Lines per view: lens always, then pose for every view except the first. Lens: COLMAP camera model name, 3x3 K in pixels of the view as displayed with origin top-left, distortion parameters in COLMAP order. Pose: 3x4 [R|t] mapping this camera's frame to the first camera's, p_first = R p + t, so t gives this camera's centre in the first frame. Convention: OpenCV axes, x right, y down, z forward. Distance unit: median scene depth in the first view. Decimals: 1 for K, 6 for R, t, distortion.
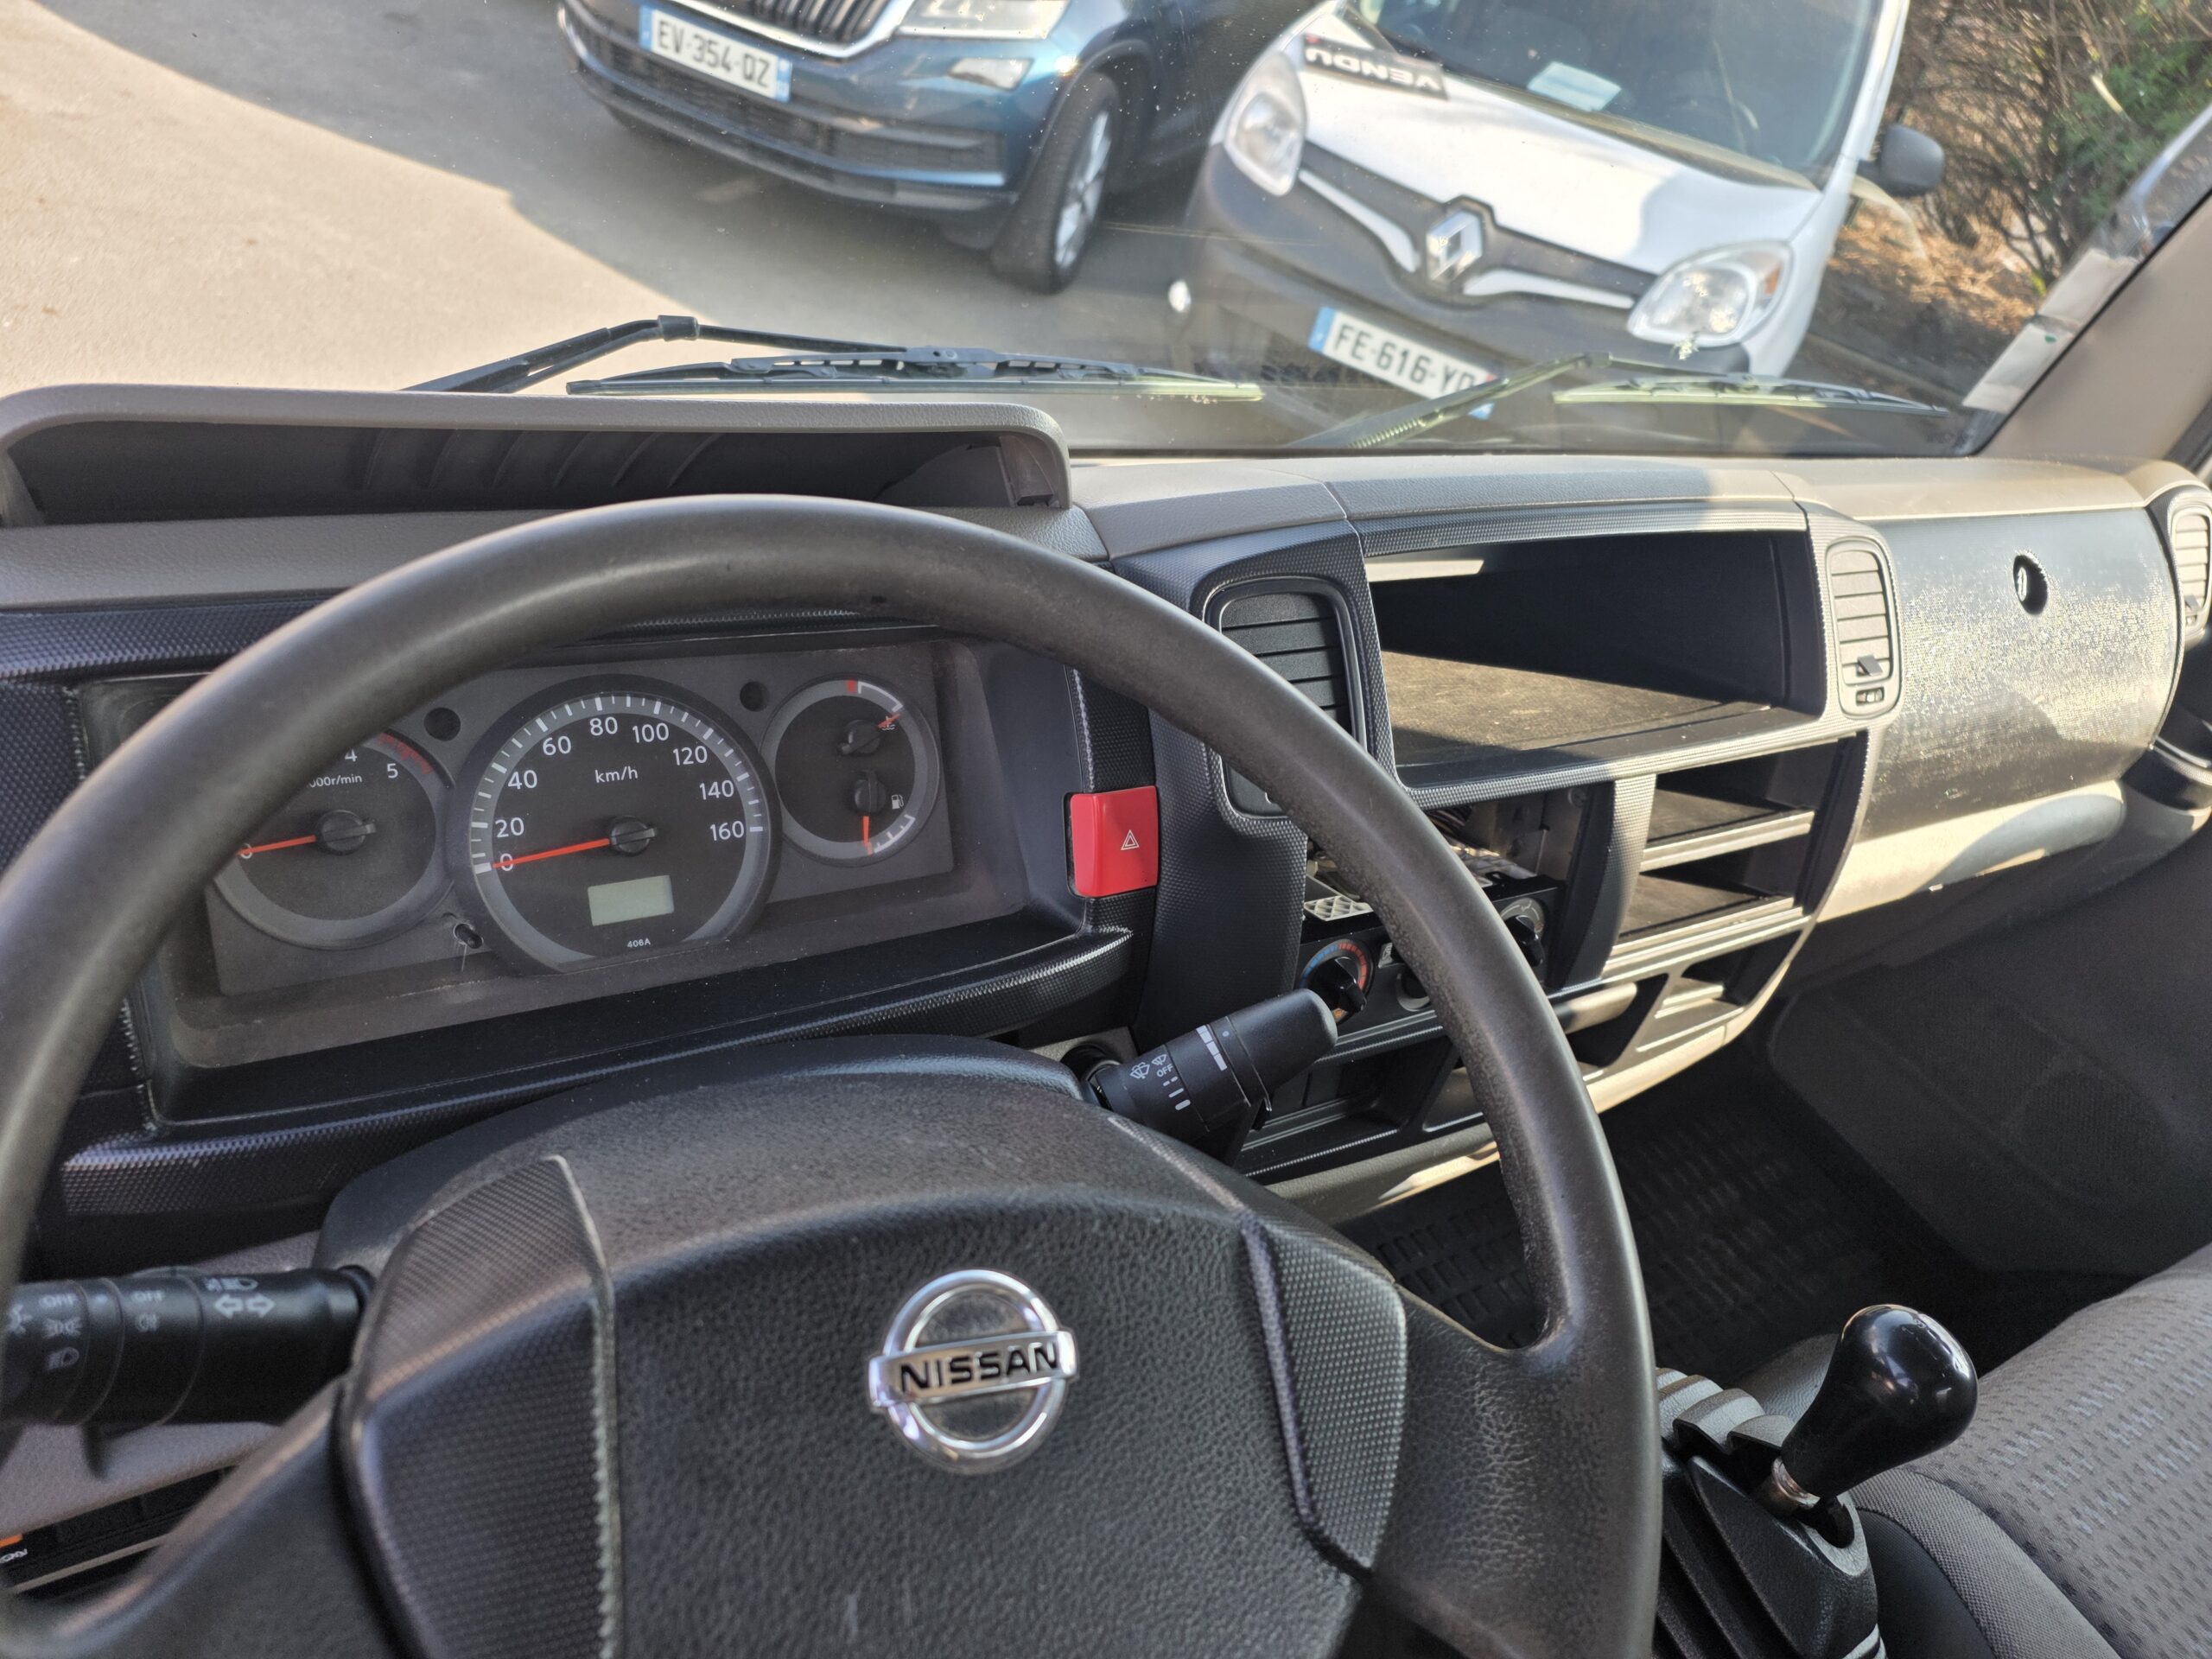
lens RADIAL K [[1431.3, 0, 1106.0], [0, 1431.3, 829.5], [0, 0, 1]] dist [0.087968, -0.089869]
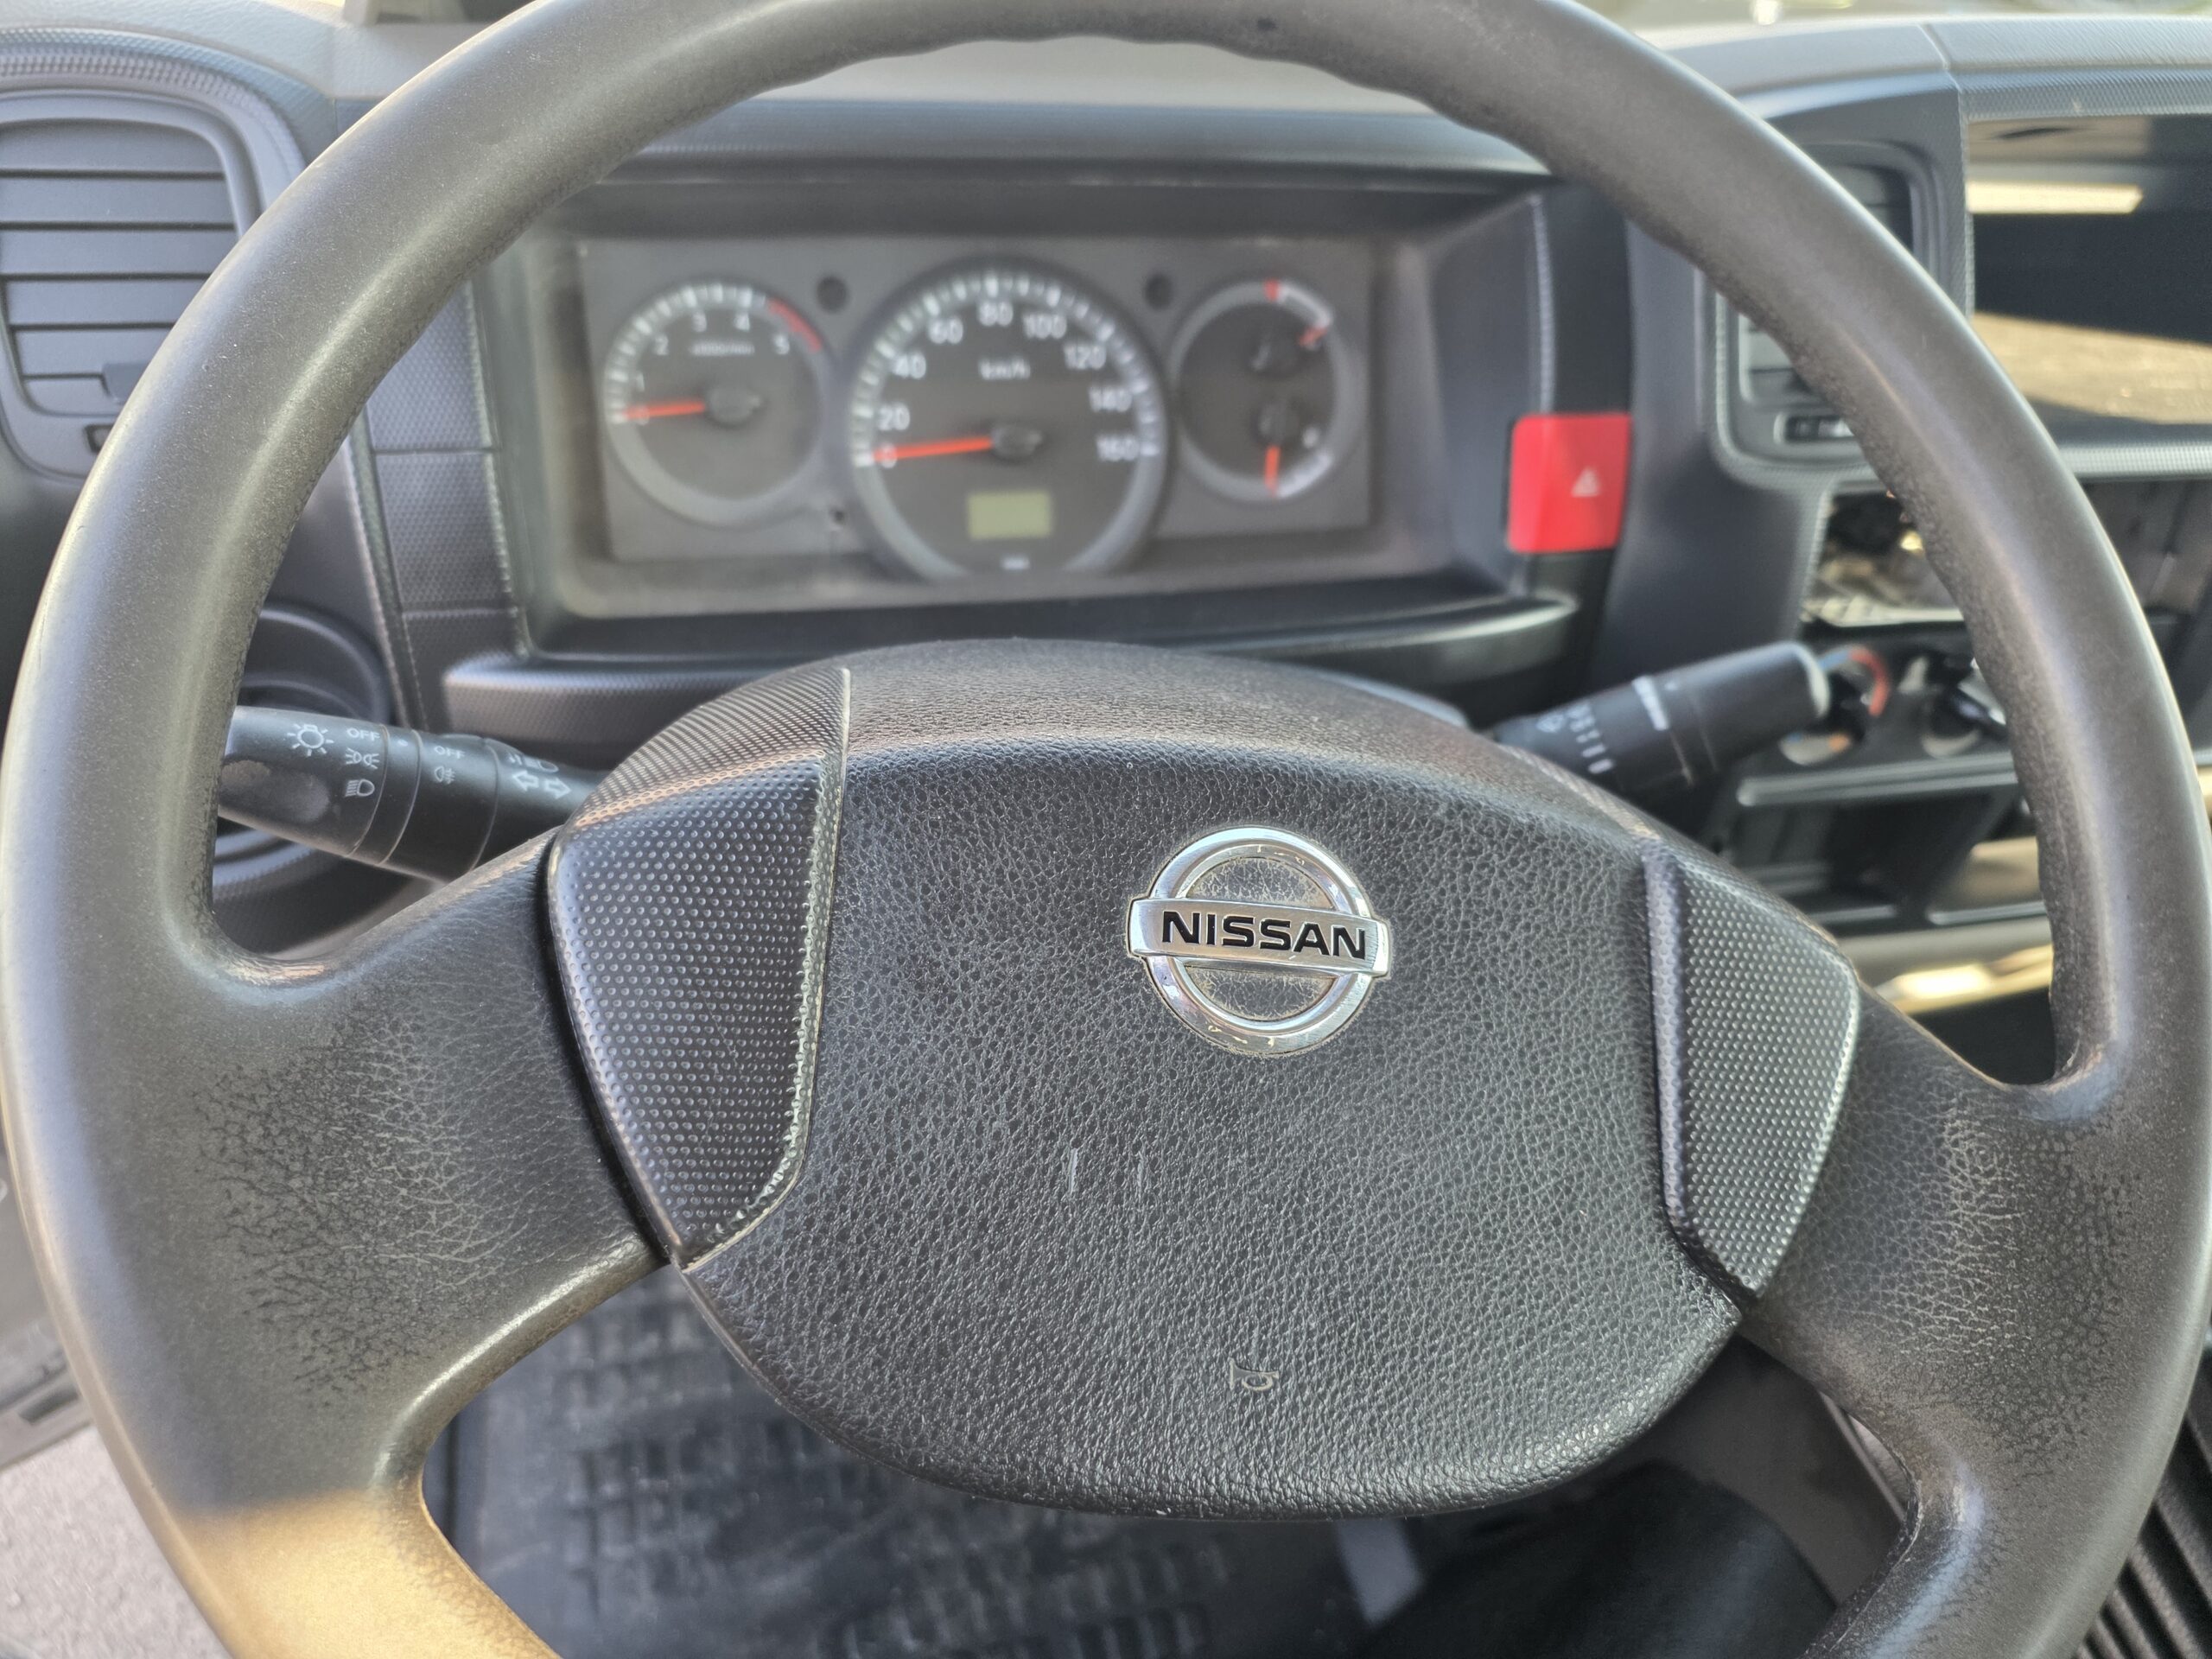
lens RADIAL K [[1482.2, 0, 1140.9], [0, 1482.2, 826.8], [0, 0, 1]] dist [0.029744, -0.030881]
pose [[0.950660, 0.122949, -0.284832, 0.066718], [-0.091082, 0.988269, 0.122593, 0.196091], [0.296564, -0.090601, 0.950706, 0.183726]]
